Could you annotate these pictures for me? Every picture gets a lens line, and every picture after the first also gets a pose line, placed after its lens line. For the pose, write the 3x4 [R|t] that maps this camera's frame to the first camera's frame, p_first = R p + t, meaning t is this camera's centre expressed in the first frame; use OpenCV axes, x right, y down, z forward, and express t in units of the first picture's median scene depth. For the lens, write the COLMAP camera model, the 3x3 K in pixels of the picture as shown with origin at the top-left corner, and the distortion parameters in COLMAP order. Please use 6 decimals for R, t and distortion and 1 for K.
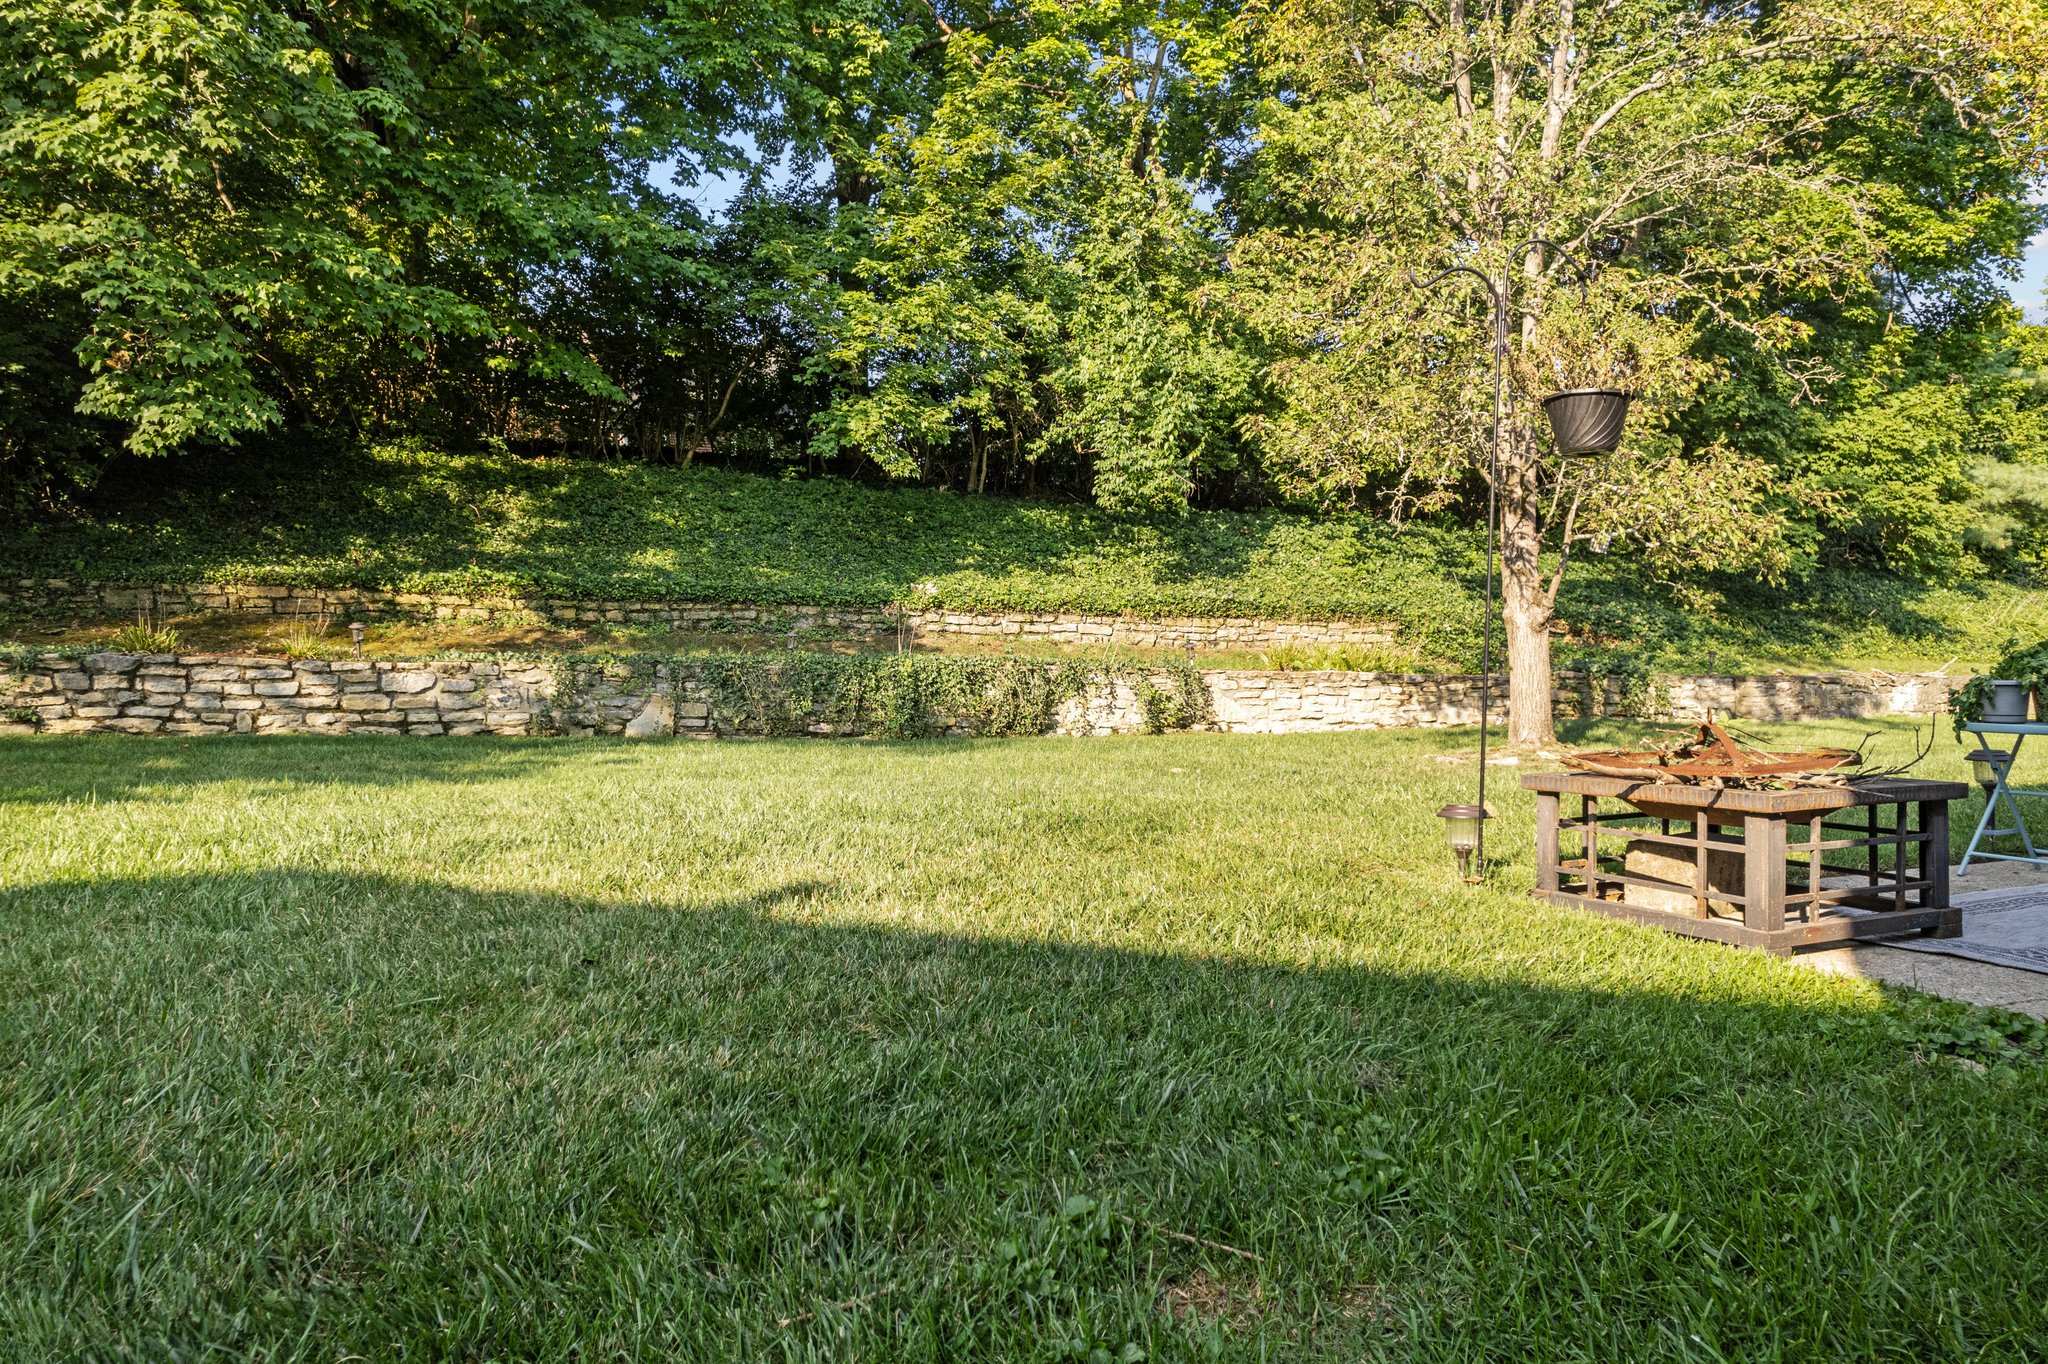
lens RADIAL K [[1321.2, 0, 1024.0], [0, 1321.2, 682.0], [0, 0, 1]] dist [-0.070811, 0.073268]
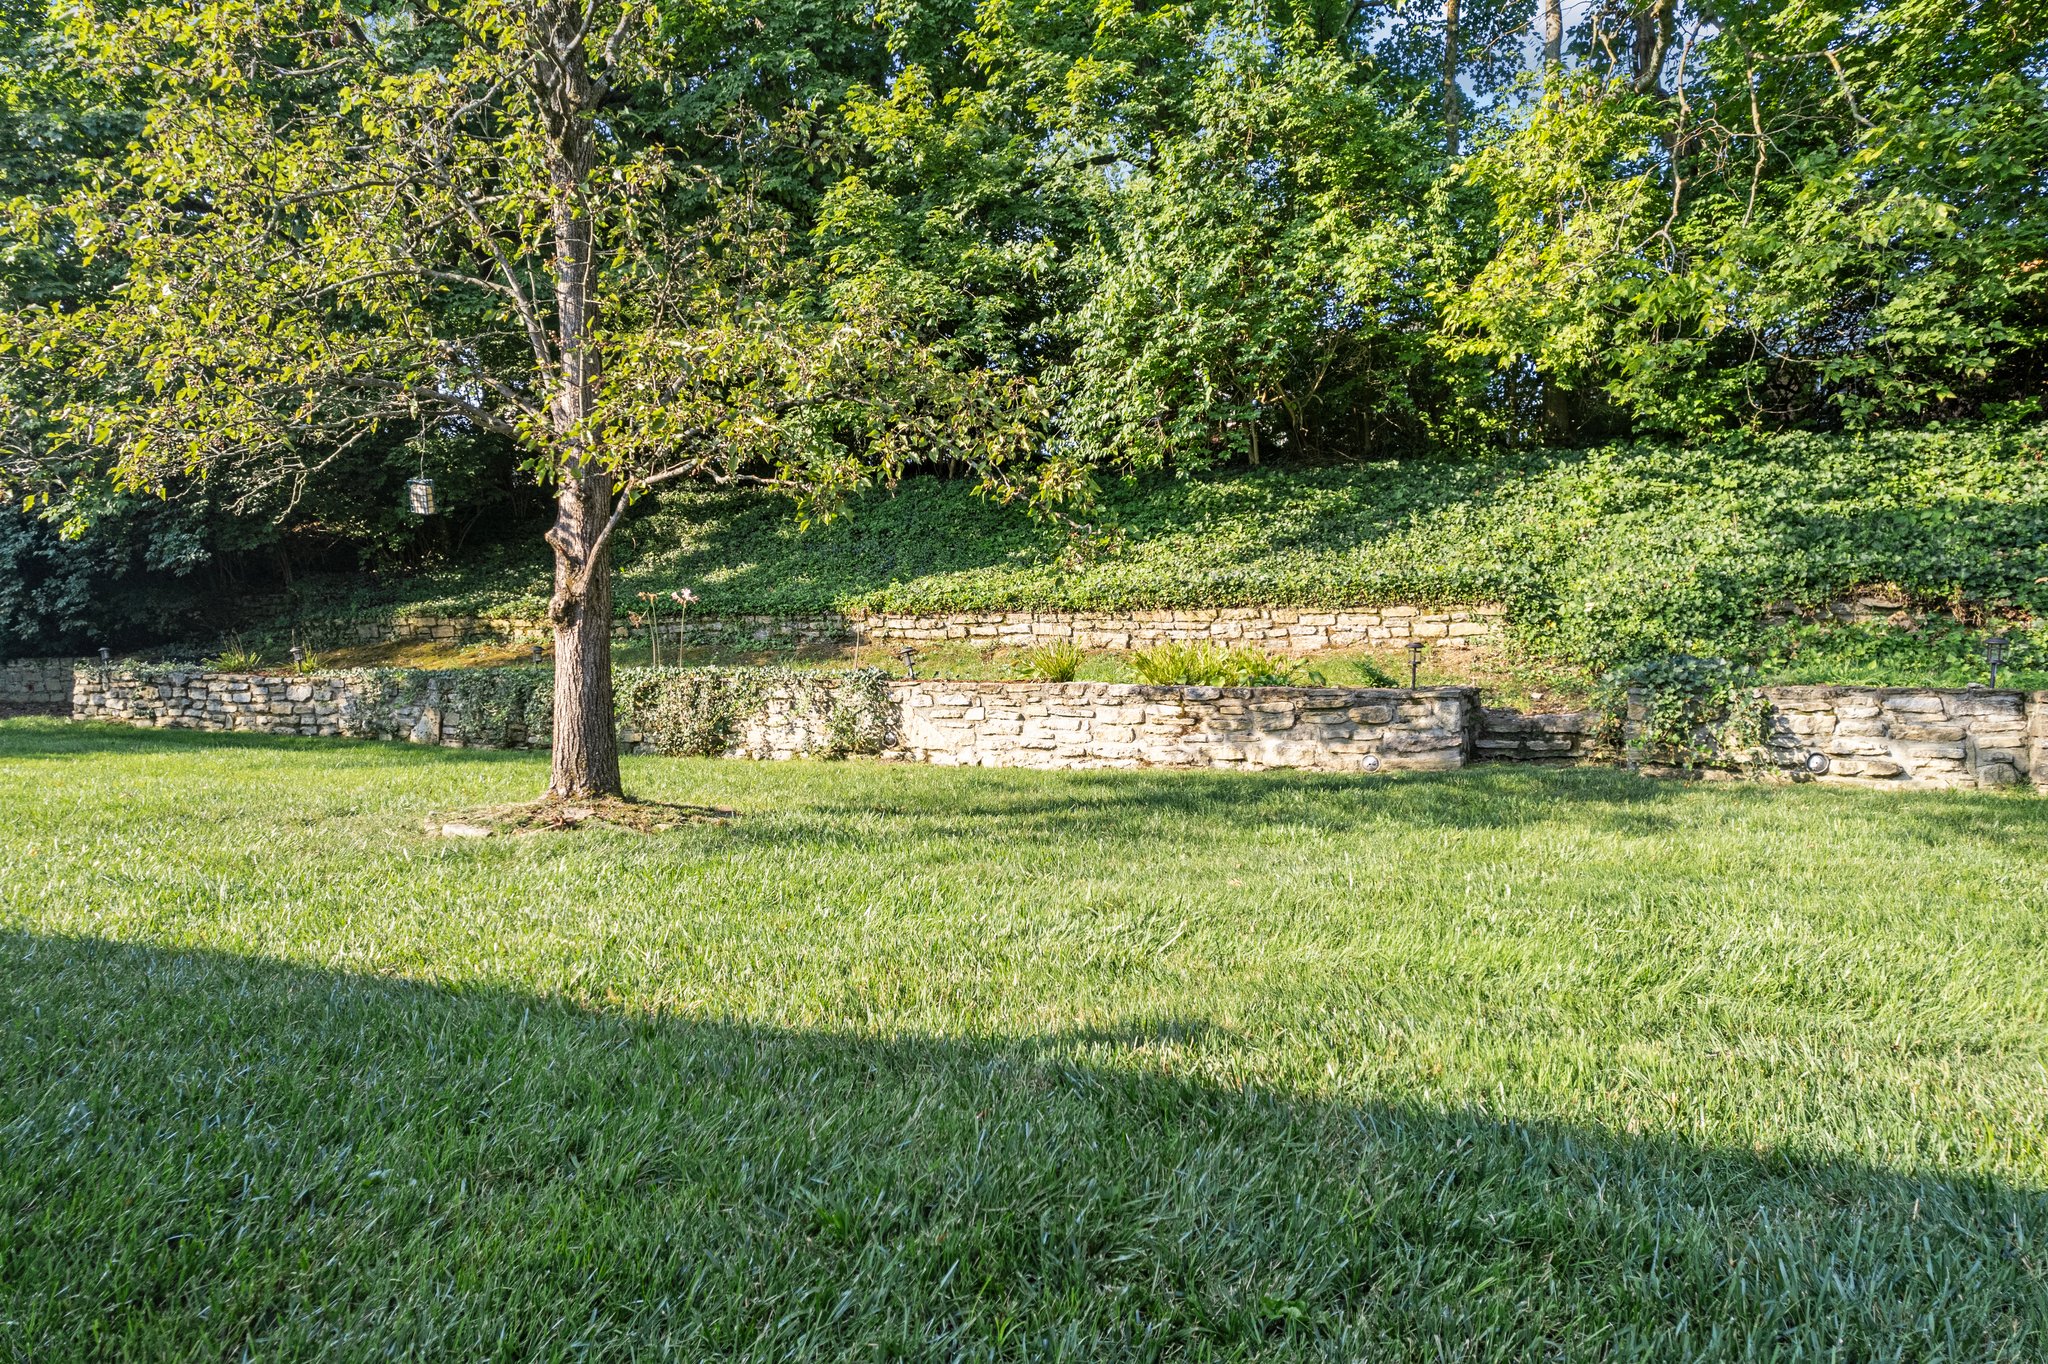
lens RADIAL K [[1321.2, 0, 1024.0], [0, 1321.2, 682.0], [0, 0, 1]] dist [-0.070811, 0.073268]
pose [[0.690517, -0.000305, -0.723316, 0.724366], [-0.001407, 0.999997, -0.001765, -0.007071], [0.723315, 0.002237, 0.690515, 0.492573]]
